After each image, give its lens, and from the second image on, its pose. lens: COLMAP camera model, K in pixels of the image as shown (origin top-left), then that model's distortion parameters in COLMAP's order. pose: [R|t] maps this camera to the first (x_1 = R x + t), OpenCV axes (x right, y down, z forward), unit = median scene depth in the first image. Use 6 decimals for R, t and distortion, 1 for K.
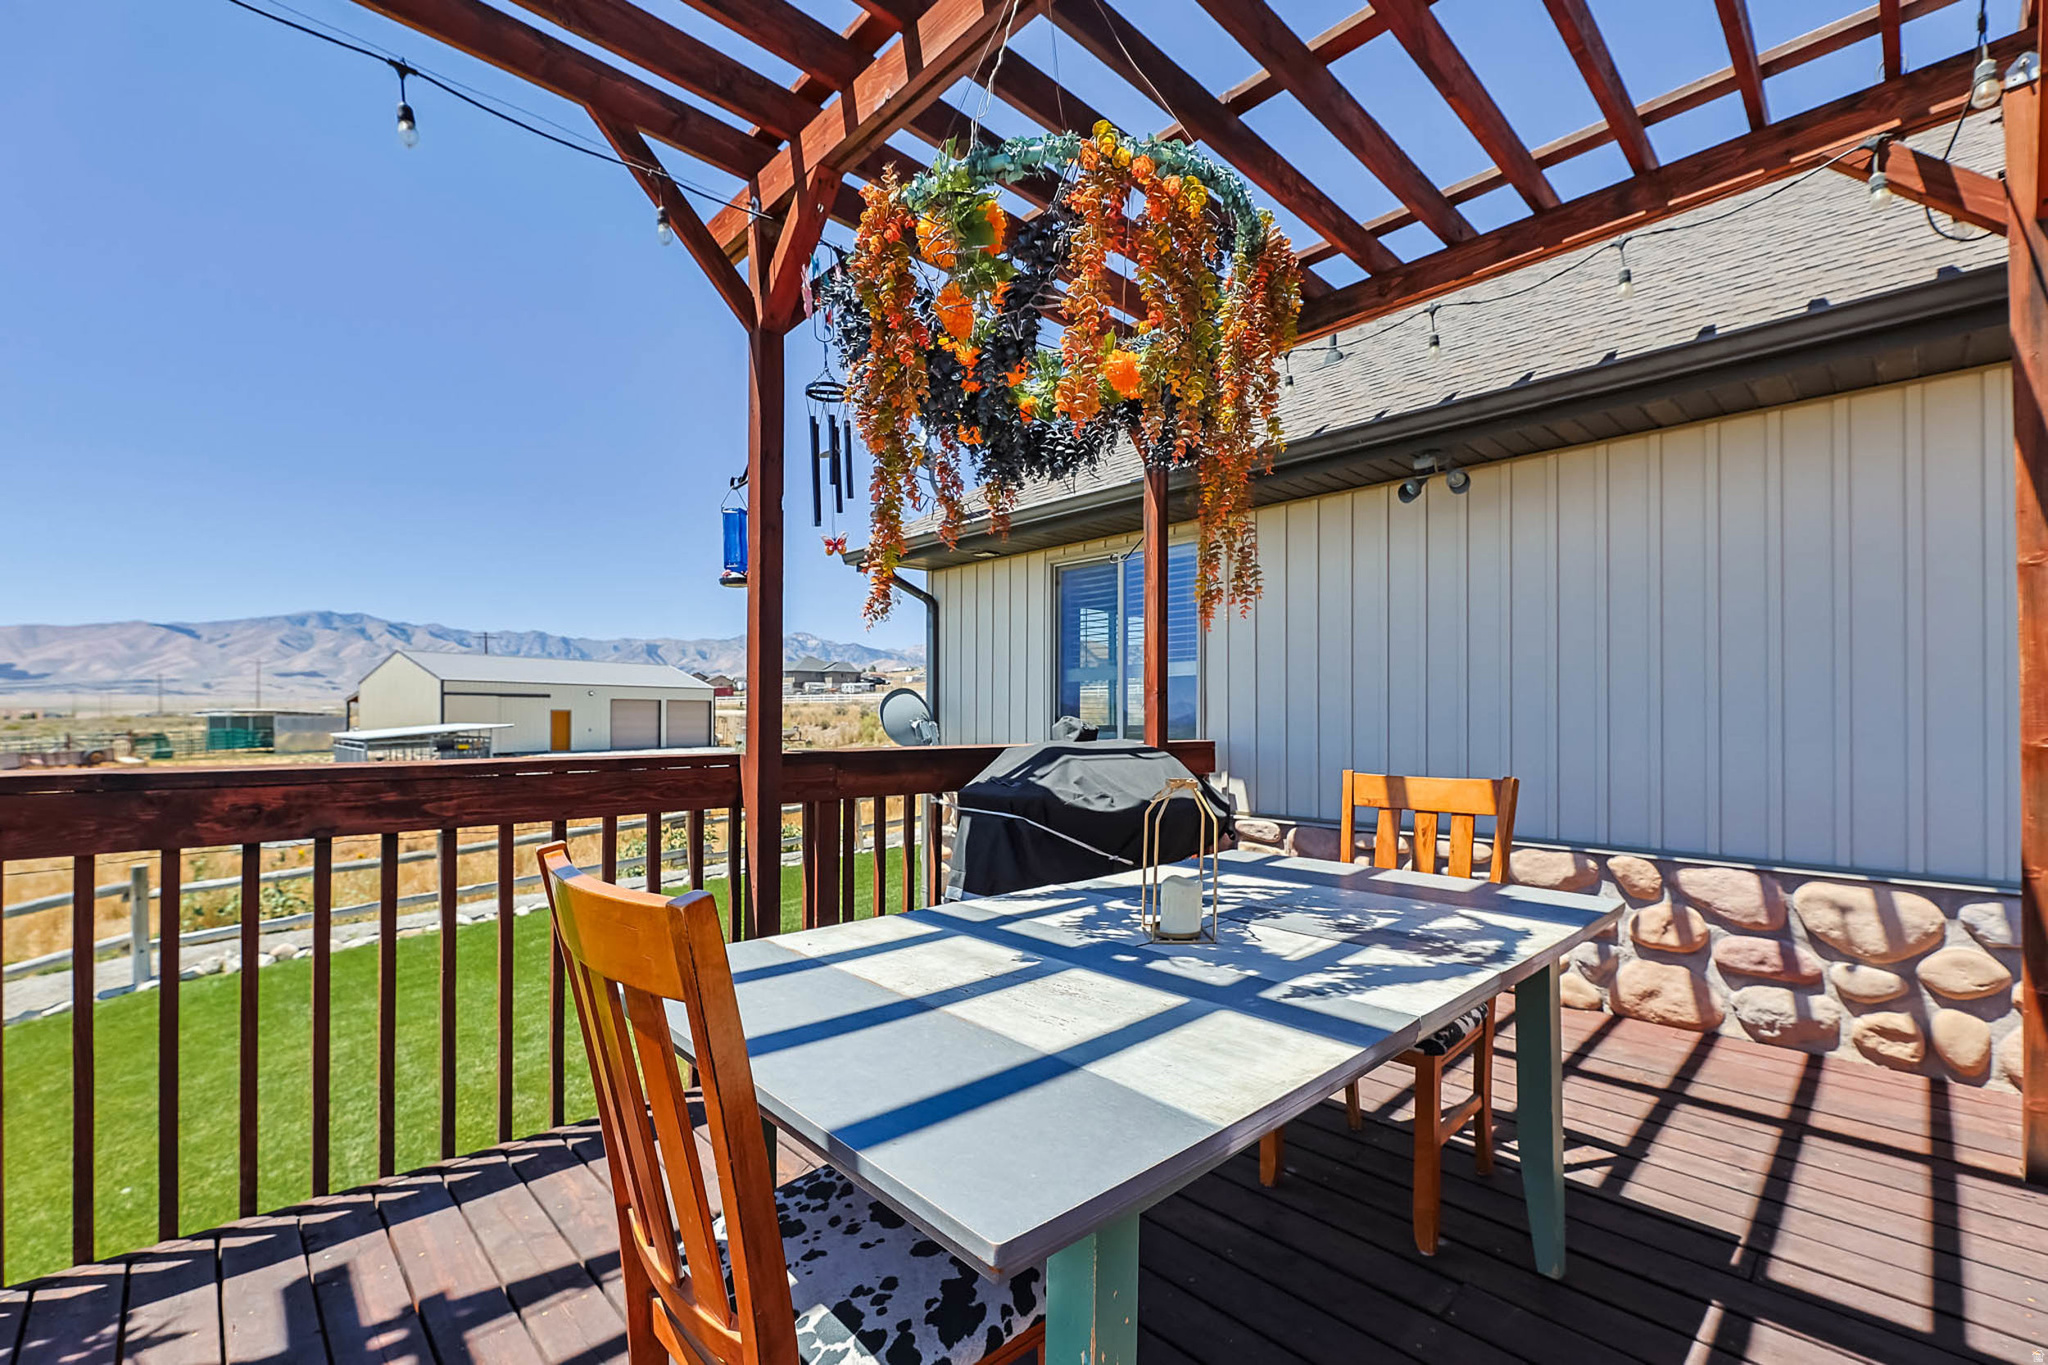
lens RADIAL K [[880.6, 0, 1034.7], [0, 880.6, 710.4], [0, 0, 1]] dist [-0.008845, -0.000806]
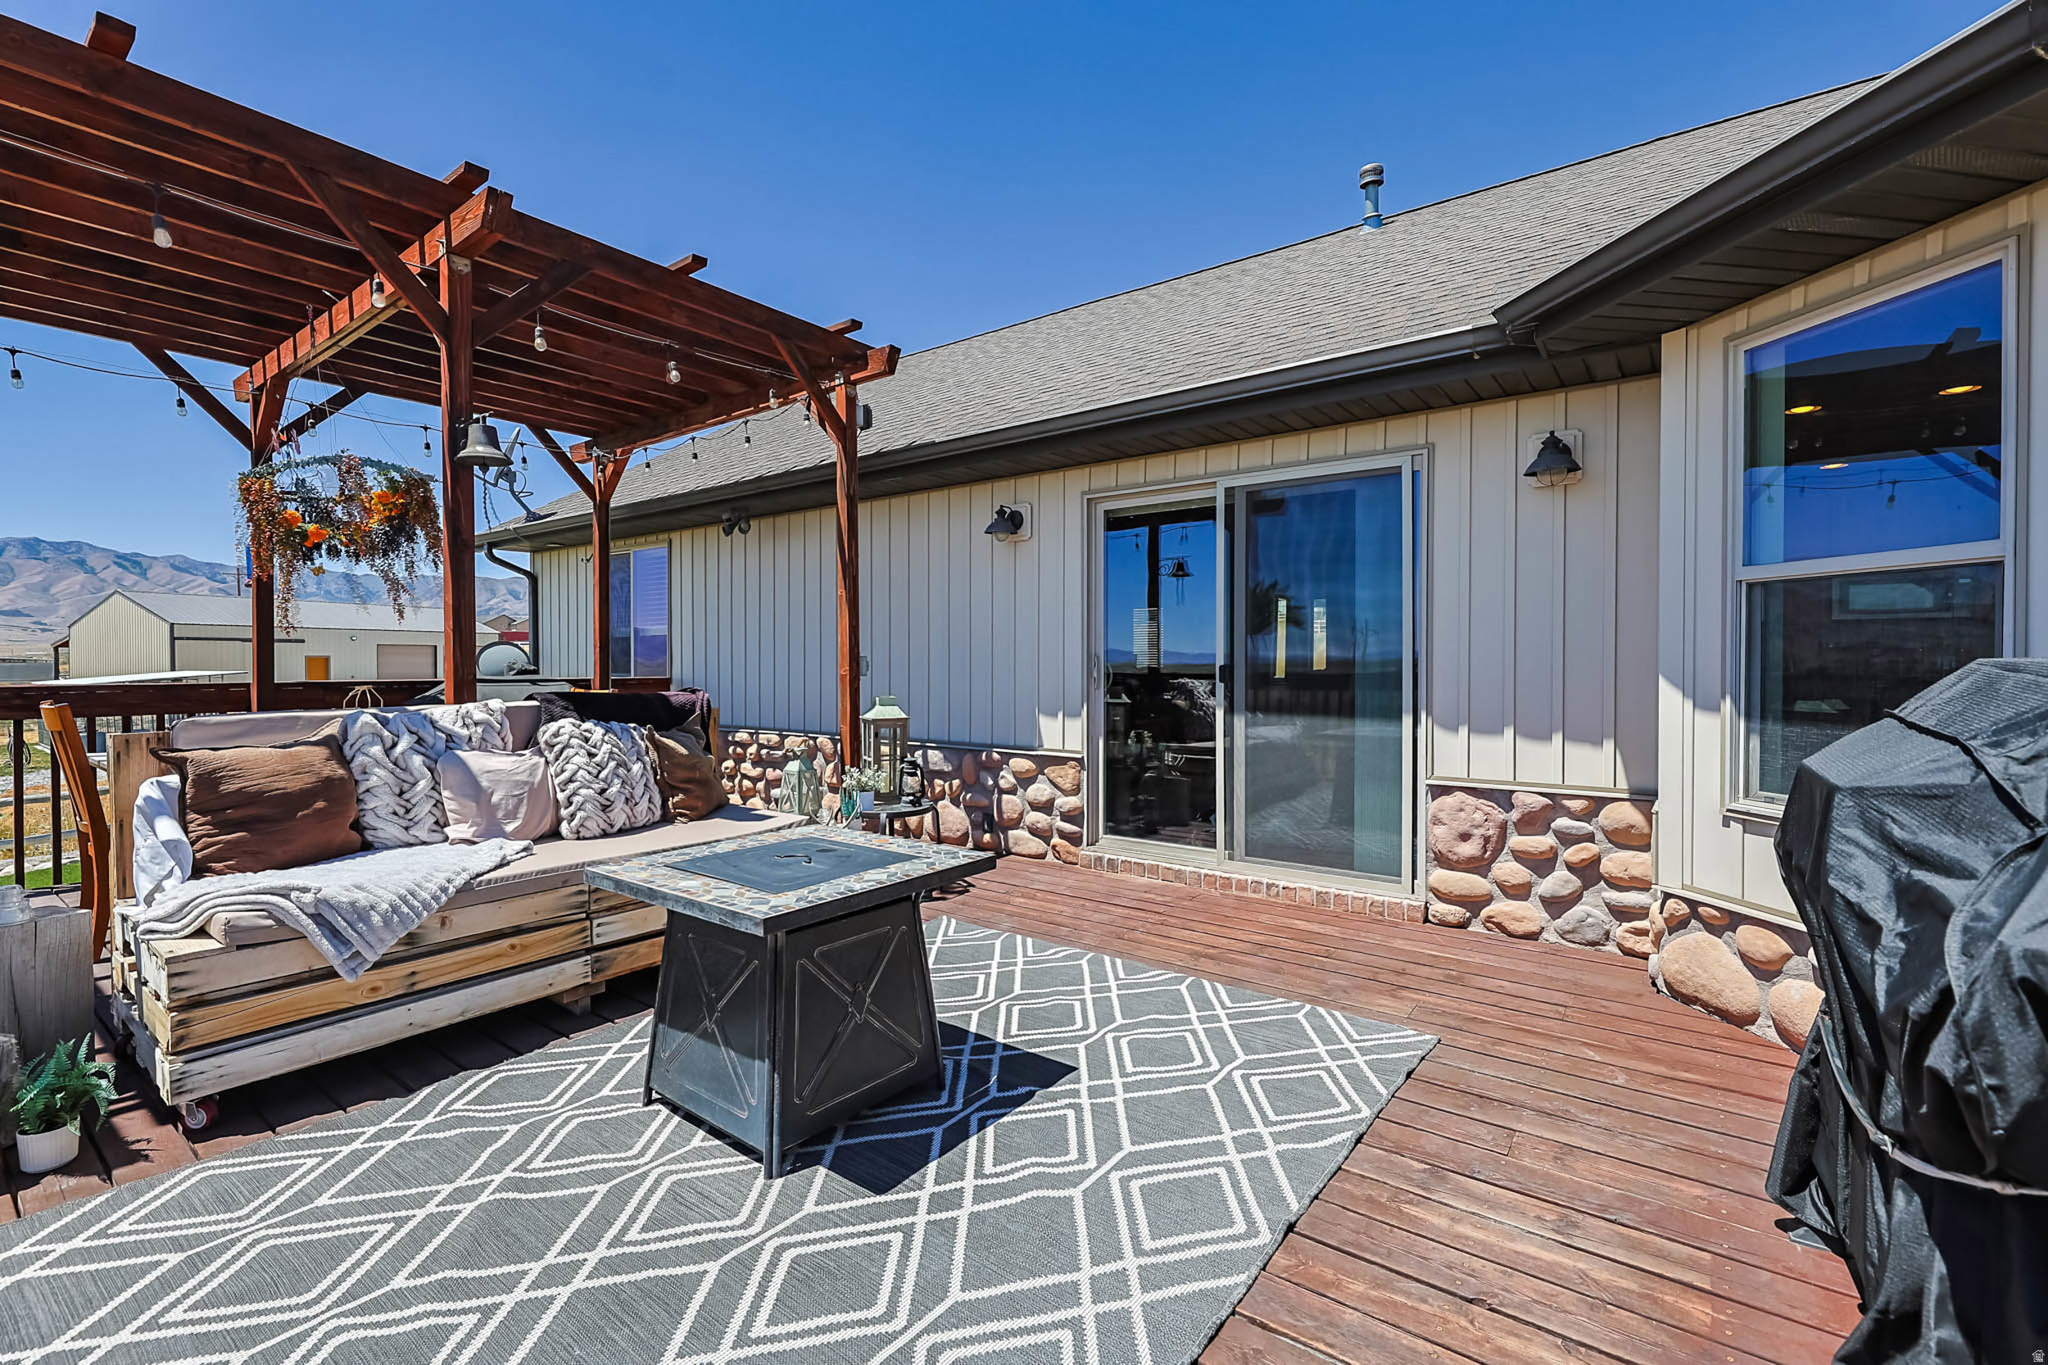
lens RADIAL K [[880.6, 0, 1037.8], [0, 880.6, 671.7], [0, 0, 1]] dist [-0.008845, -0.000806]
pose [[0.984373, -0.002741, 0.176074, 0.408208], [-0.000408, 0.999841, 0.017846, -0.002251], [-0.176095, -0.017639, 0.984215, -0.459676]]
